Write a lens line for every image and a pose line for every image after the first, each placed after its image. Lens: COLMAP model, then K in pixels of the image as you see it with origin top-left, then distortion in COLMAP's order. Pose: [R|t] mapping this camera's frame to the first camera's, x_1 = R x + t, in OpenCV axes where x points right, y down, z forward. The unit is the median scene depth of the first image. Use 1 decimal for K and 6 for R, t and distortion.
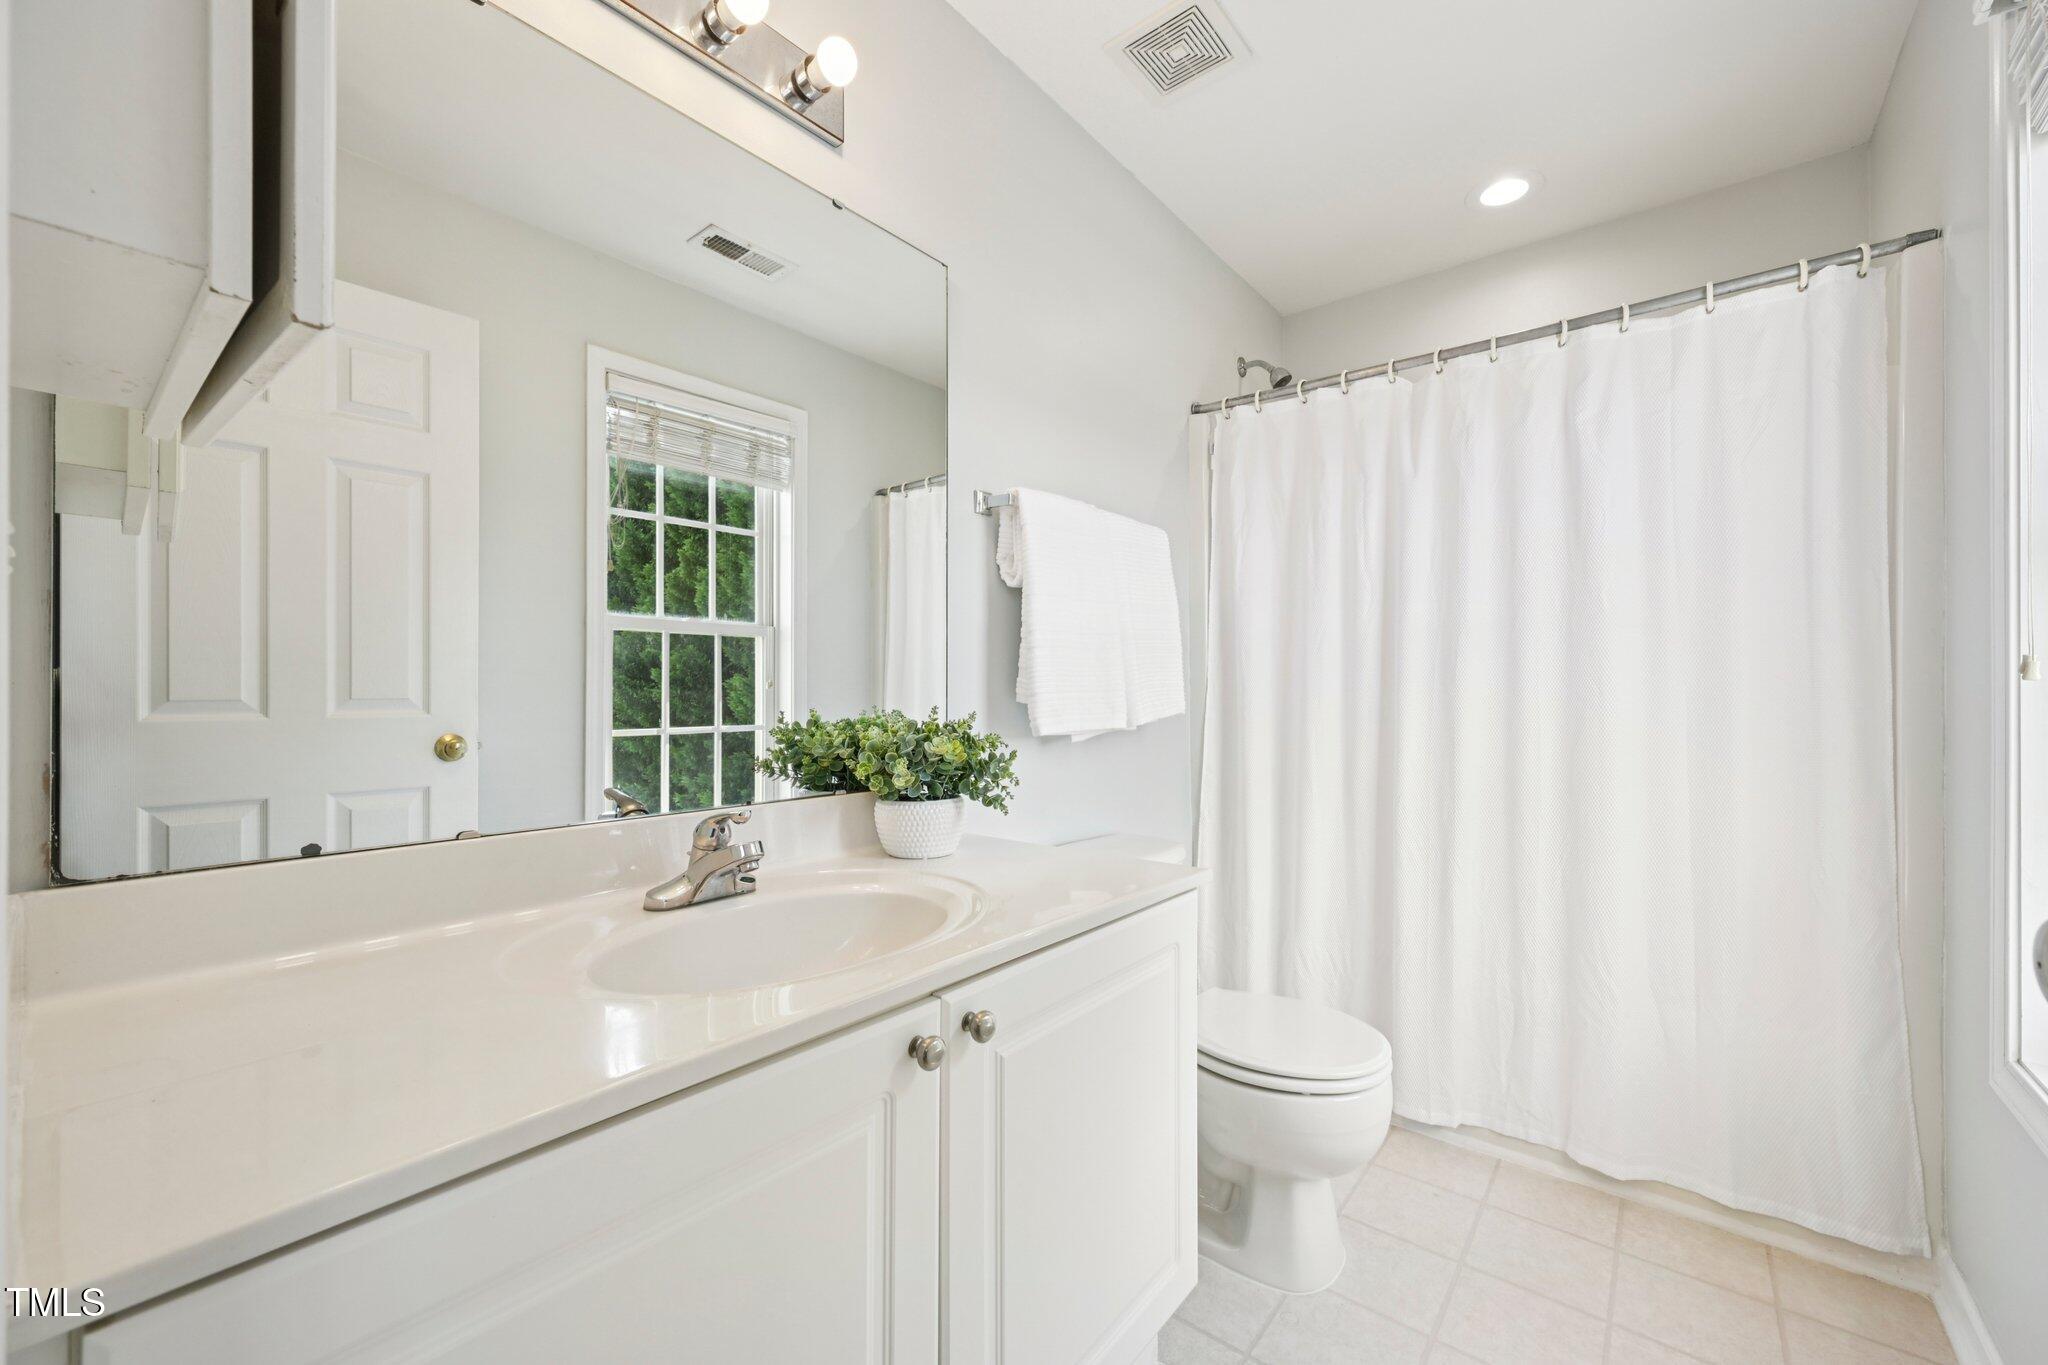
lens RADIAL K [[817.0, 0, 1022.5], [0, 817.0, 710.4], [0, 0, 1]] dist [-0.009651, 0.006323]
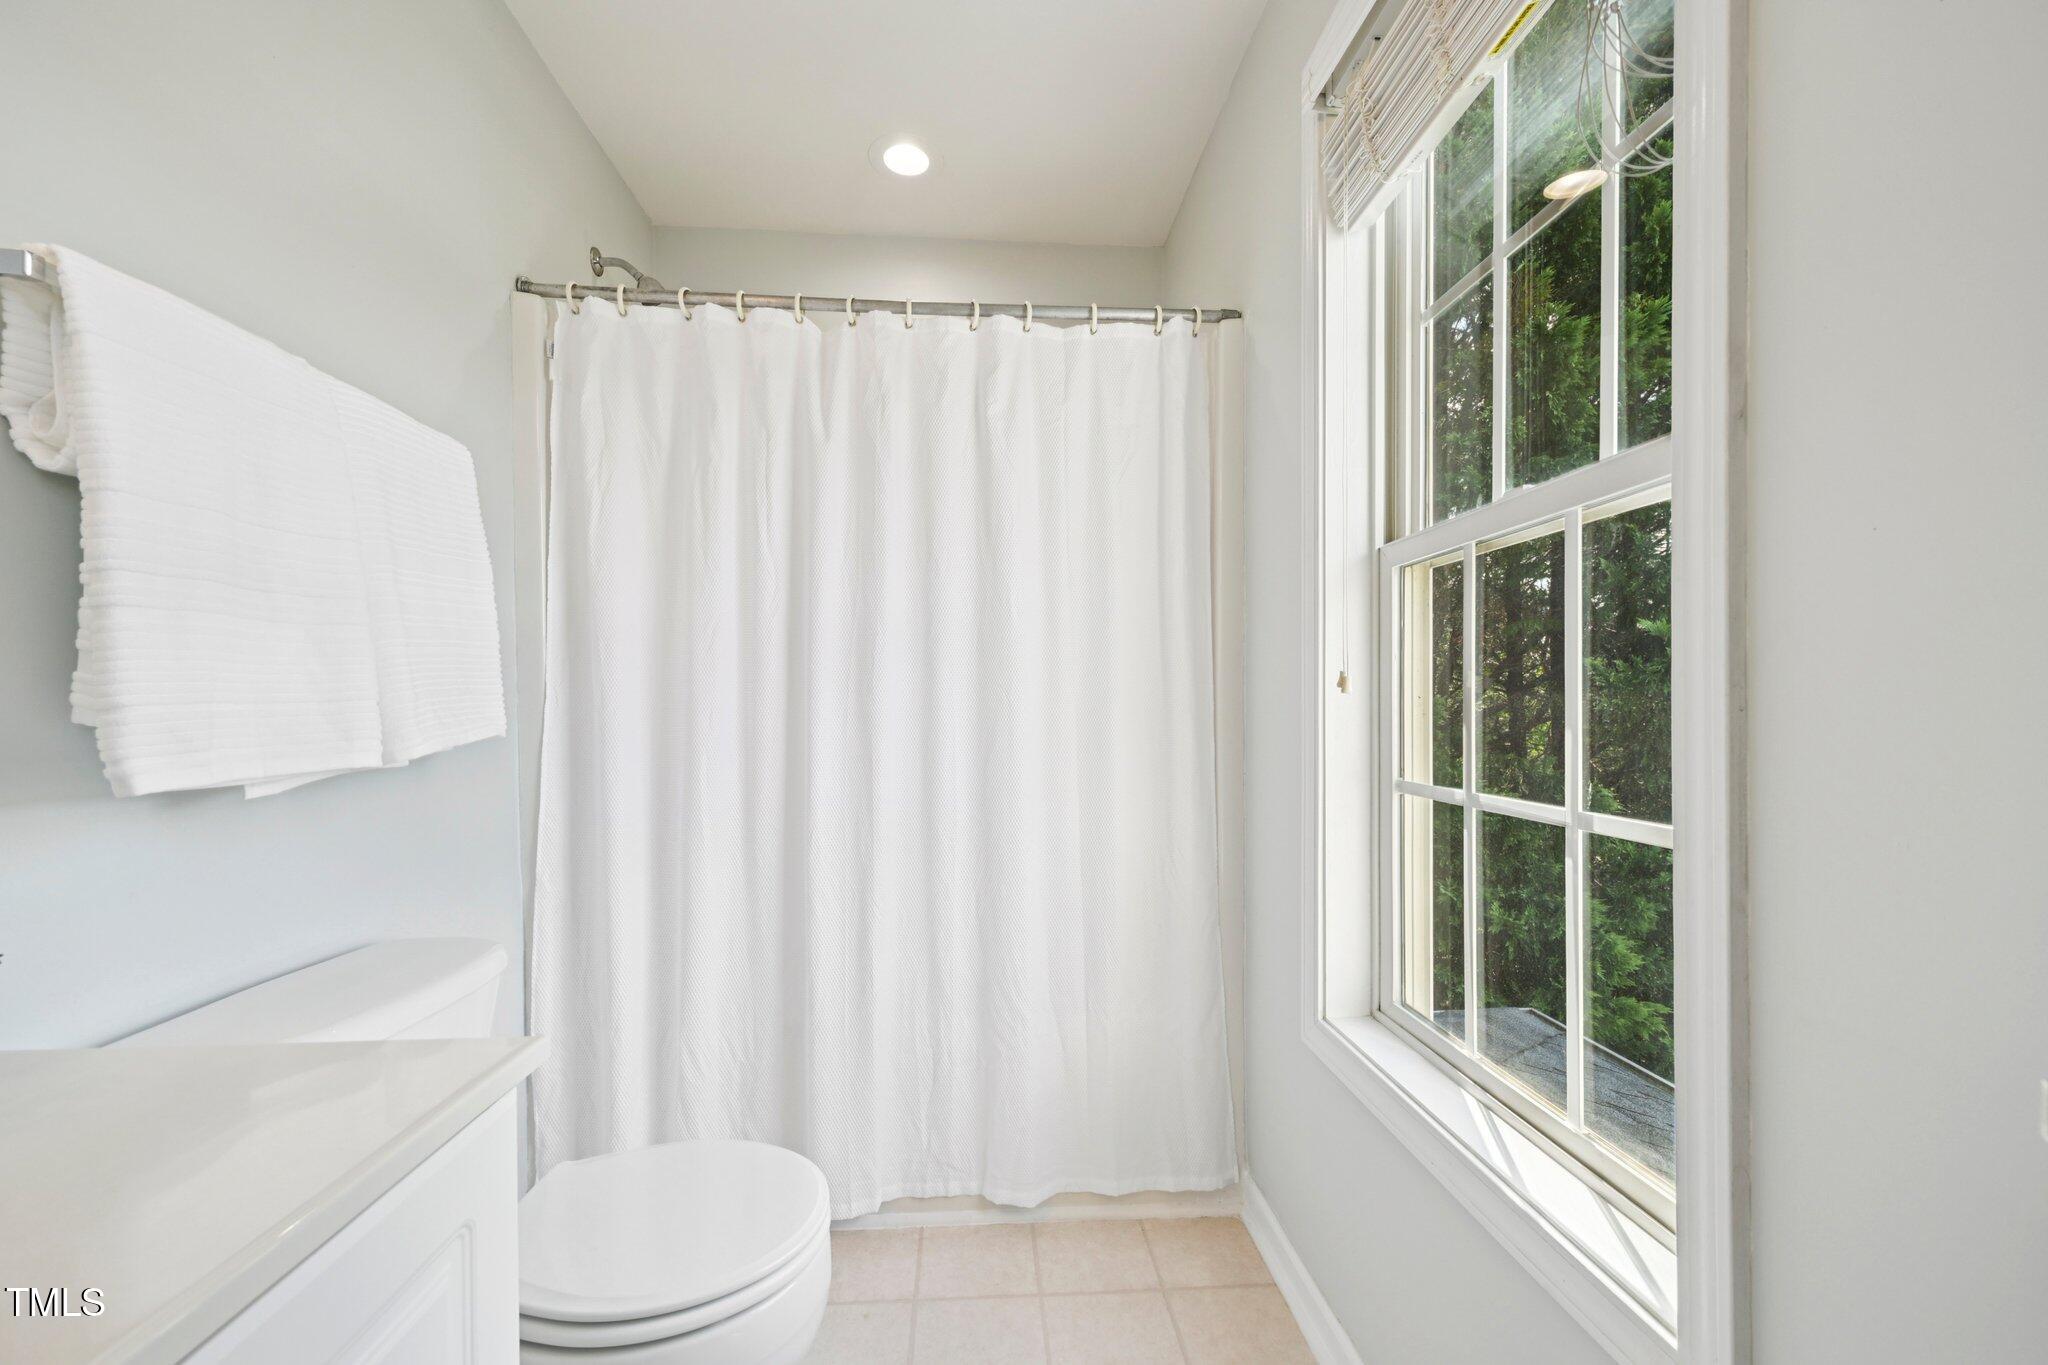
lens RADIAL K [[817.0, 0, 1022.5], [0, 817.0, 710.4], [0, 0, 1]] dist [-0.009651, 0.006323]
pose [[0.735673, -0.004413, 0.677322, 0.071559], [0.014430, 0.999854, -0.009159, -0.005382], [-0.677183, 0.016512, 0.735629, 0.281426]]
